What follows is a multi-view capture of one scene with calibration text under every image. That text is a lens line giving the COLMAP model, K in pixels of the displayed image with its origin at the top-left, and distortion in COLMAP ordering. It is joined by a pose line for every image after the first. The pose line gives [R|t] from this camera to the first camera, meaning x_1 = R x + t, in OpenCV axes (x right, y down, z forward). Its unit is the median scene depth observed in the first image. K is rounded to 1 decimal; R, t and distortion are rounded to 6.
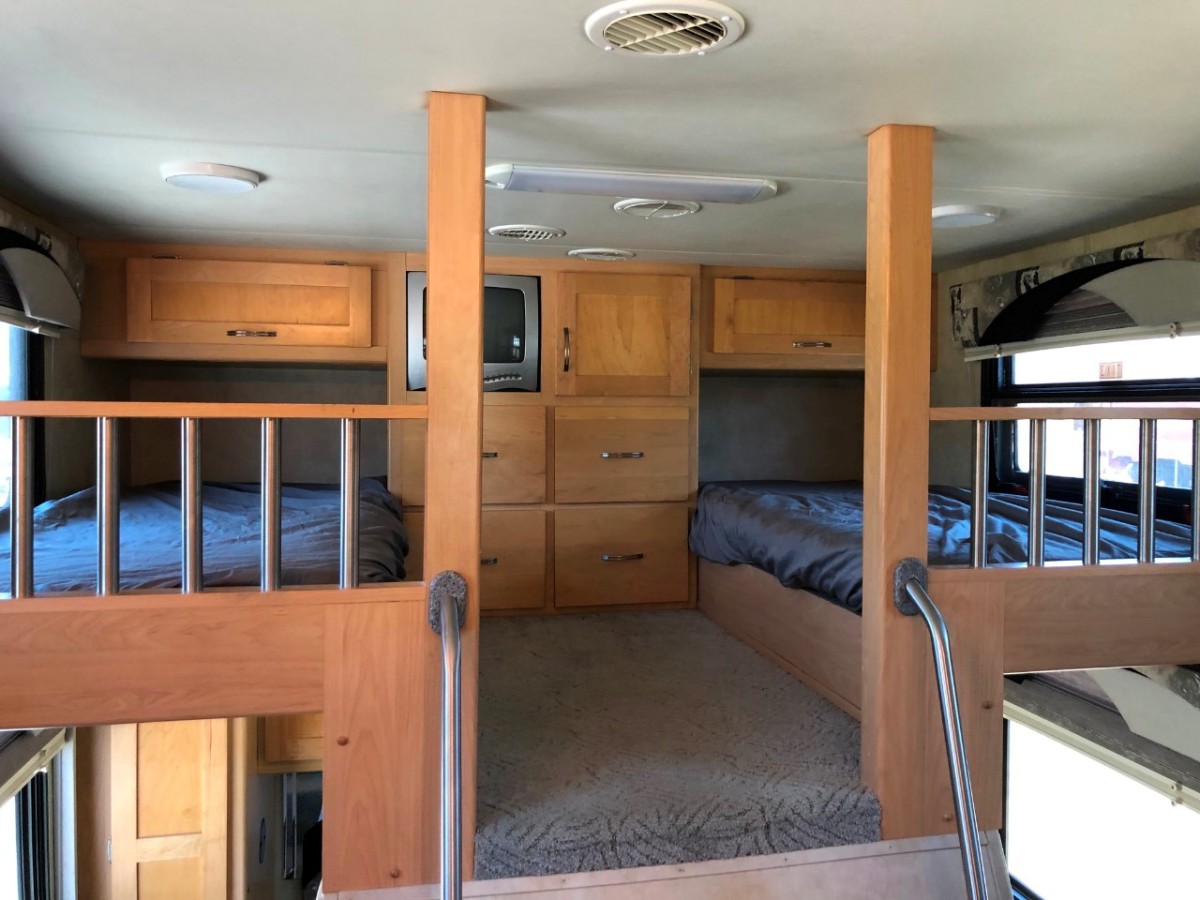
lens RADIAL K [[970.5, 0, 600.0], [0, 970.5, 450.0], [0, 0, 1]] dist [0.075689, -0.094038]
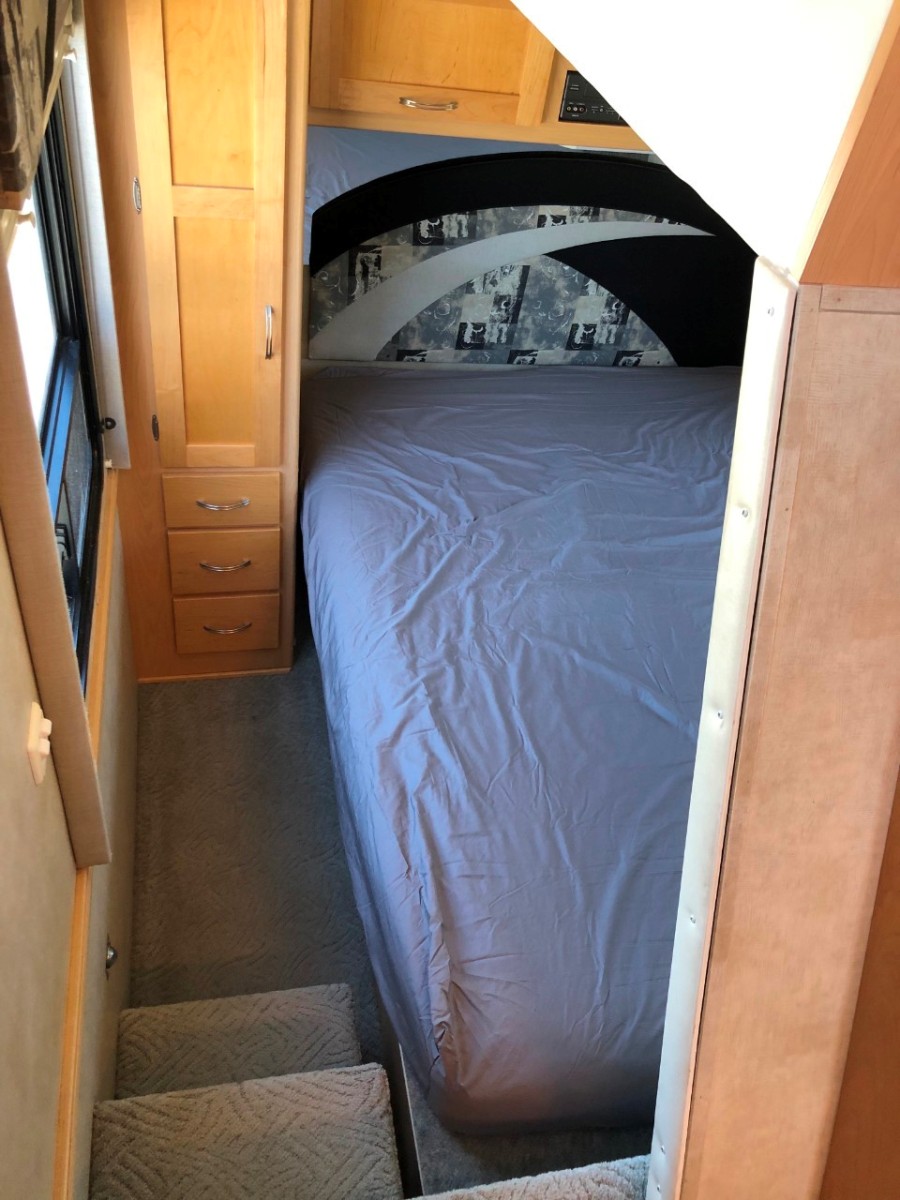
lens RADIAL K [[974.1, 0, 457.0], [0, 974.1, 566.0], [0, 0, 1]] dist [0.053936, -0.068040]
pose [[0.991378, 0.091342, 0.093954, -0.298614], [-0.129916, 0.778716, 0.613777, 0.132327], [-0.017100, -0.620691, 0.783869, 0.226519]]
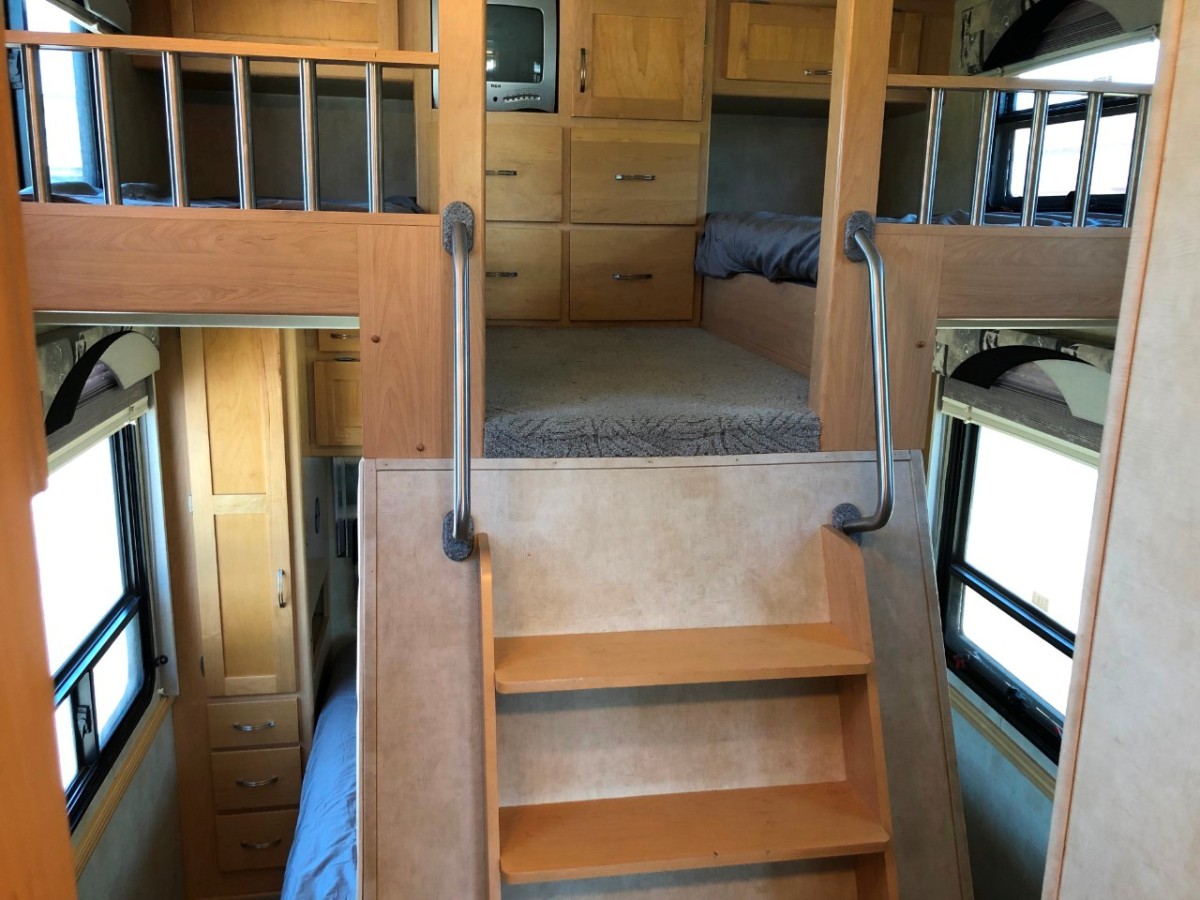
lens RADIAL K [[974.1, 0, 596.4], [0, 974.1, 445.7], [0, 0, 1]] dist [0.053936, -0.068040]
pose [[0.998766, 0.025242, -0.042760, 0.039861], [-0.016748, 0.981936, 0.188470, 0.106731], [0.046745, -0.187521, 0.981148, -0.123530]]
